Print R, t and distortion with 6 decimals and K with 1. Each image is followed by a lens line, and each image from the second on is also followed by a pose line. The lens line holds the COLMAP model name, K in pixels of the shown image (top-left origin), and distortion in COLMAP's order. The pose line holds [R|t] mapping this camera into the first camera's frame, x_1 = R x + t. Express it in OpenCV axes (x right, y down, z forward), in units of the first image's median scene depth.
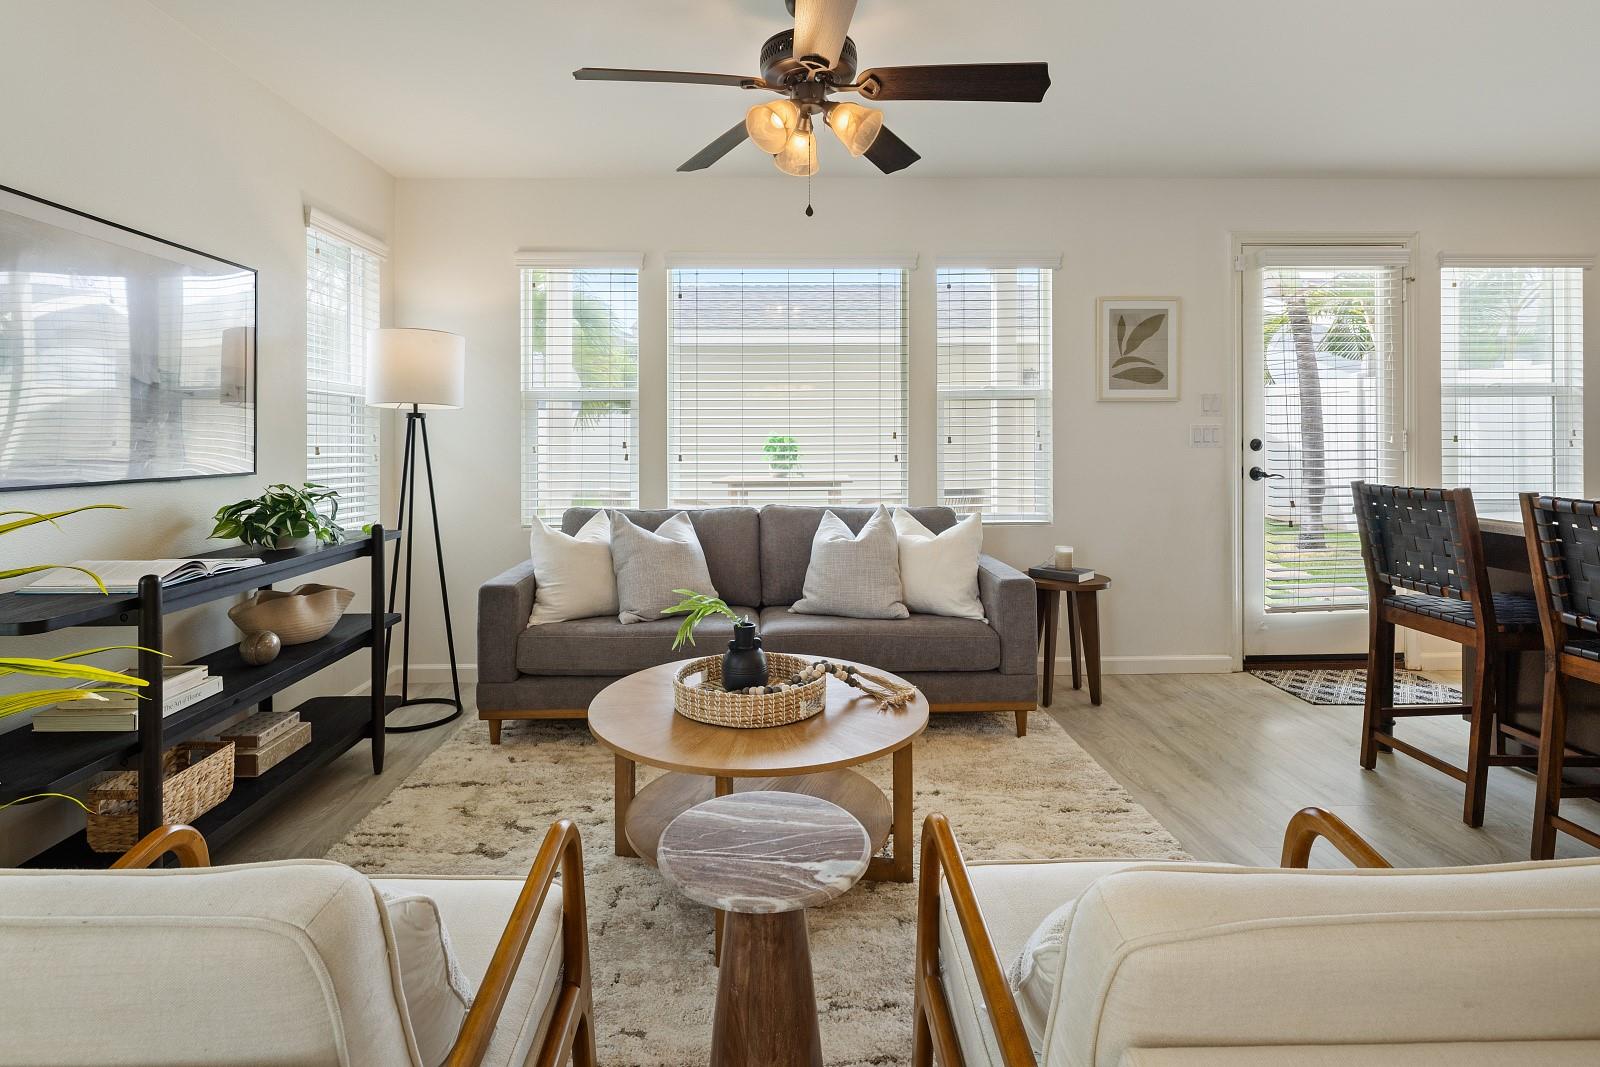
lens RADIAL K [[780.2, 0, 788.7], [0, 780.2, 439.2], [0, 0, 1]] dist [0.001157, -0.000543]
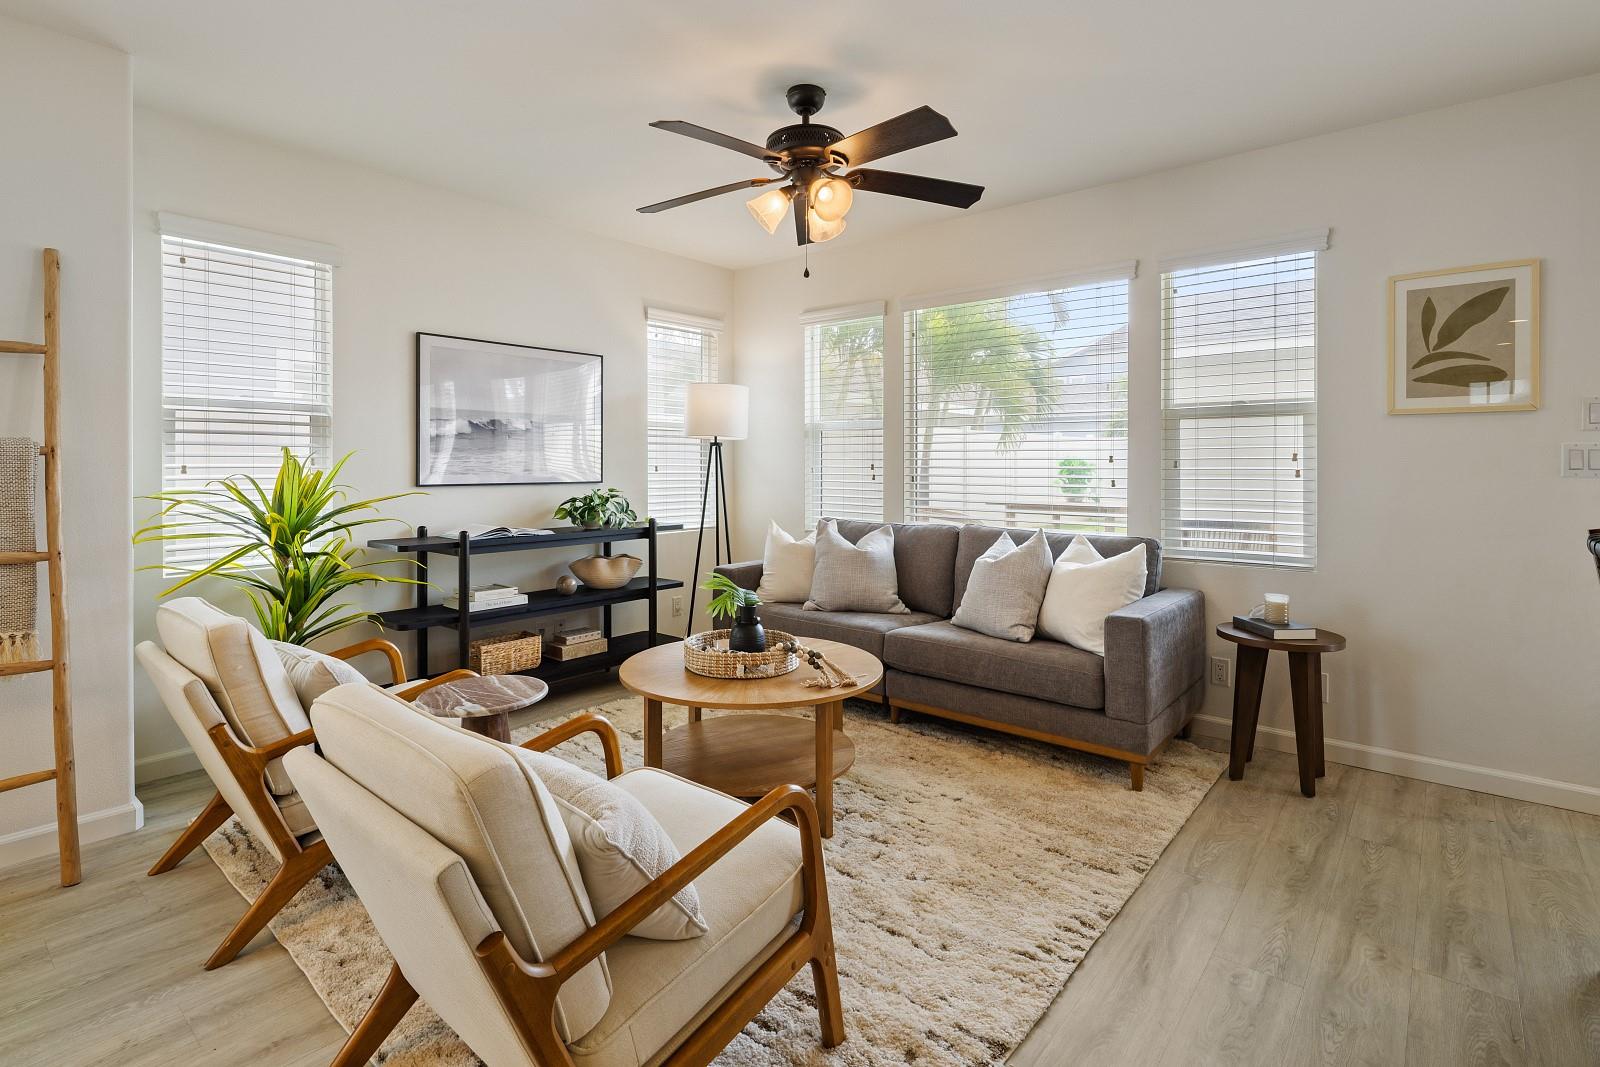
lens RADIAL K [[780.2, 0, 802.0], [0, 780.2, 463.9], [0, 0, 1]] dist [0.001157, -0.000543]
pose [[0.747176, 0.005843, -0.664601, 0.592066], [-0.003990, 0.999983, 0.004306, -0.001798], [0.664615, -0.000565, 0.747186, 0.062421]]
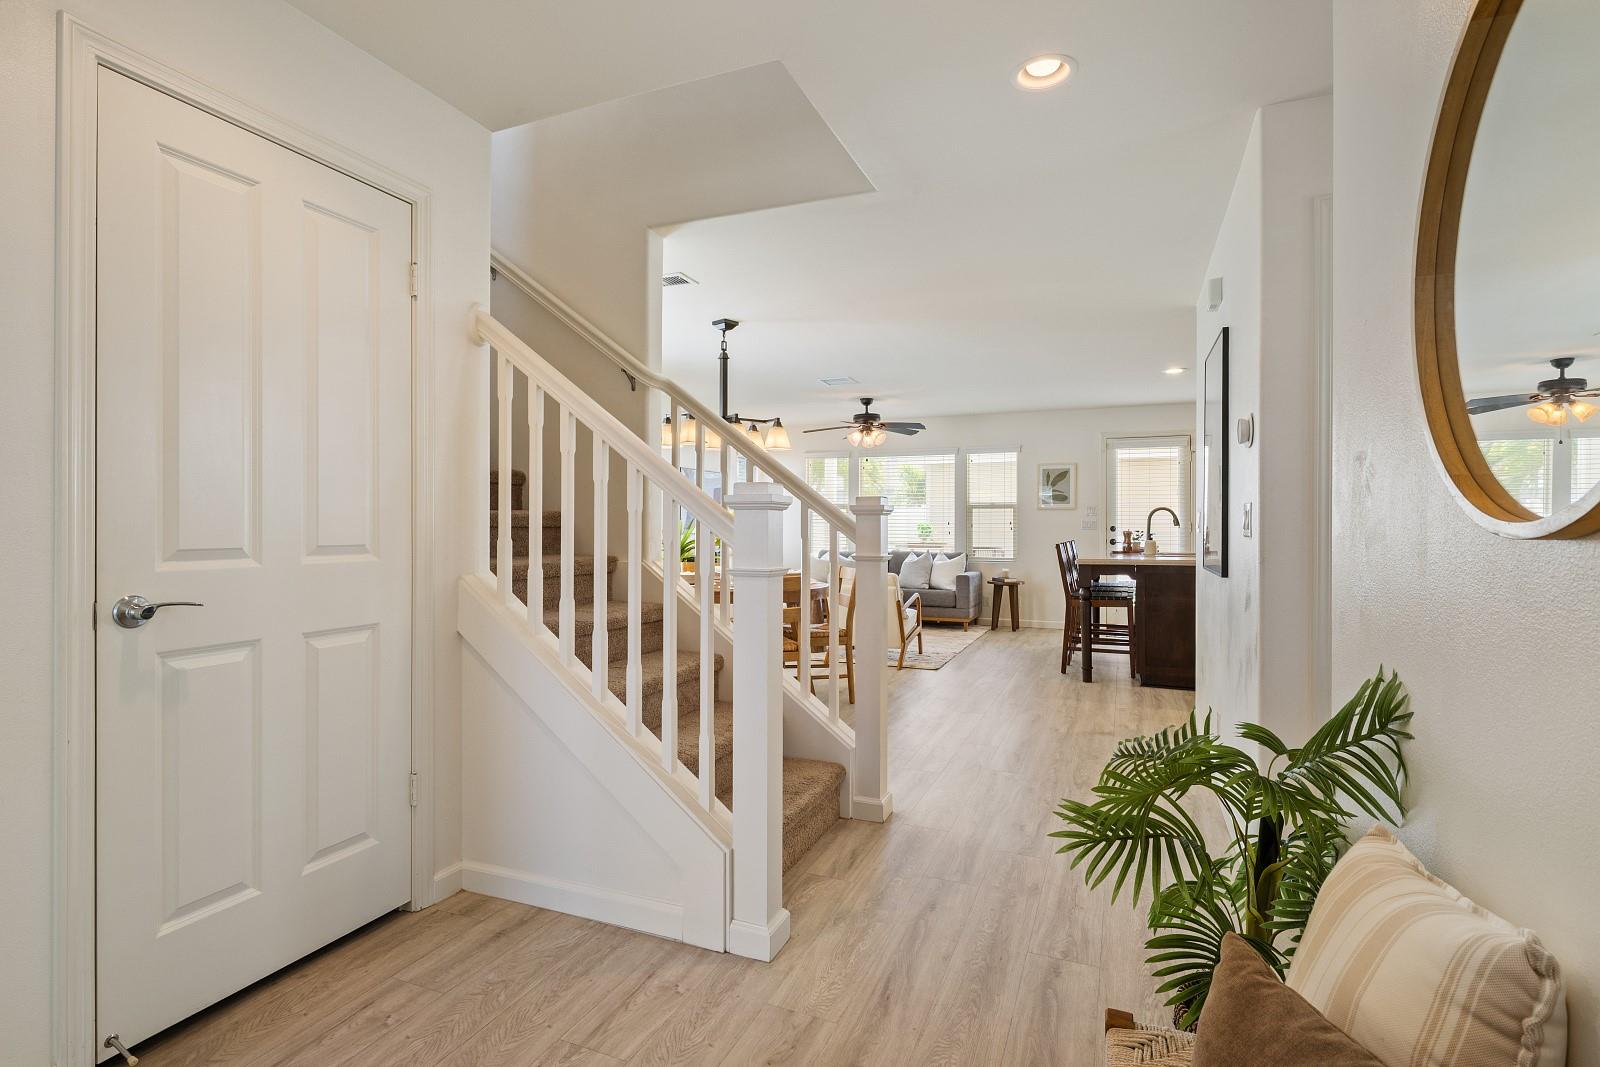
lens RADIAL K [[780.2, 0, 813.6], [0, 780.2, 525.5], [0, 0, 1]] dist [0.001157, -0.000543]
pose [[0.918696, 0.007019, -0.394902, 0.871640], [-0.005480, 0.999972, 0.005023, -0.009958], [0.394927, -0.002450, 0.918709, -1.722691]]
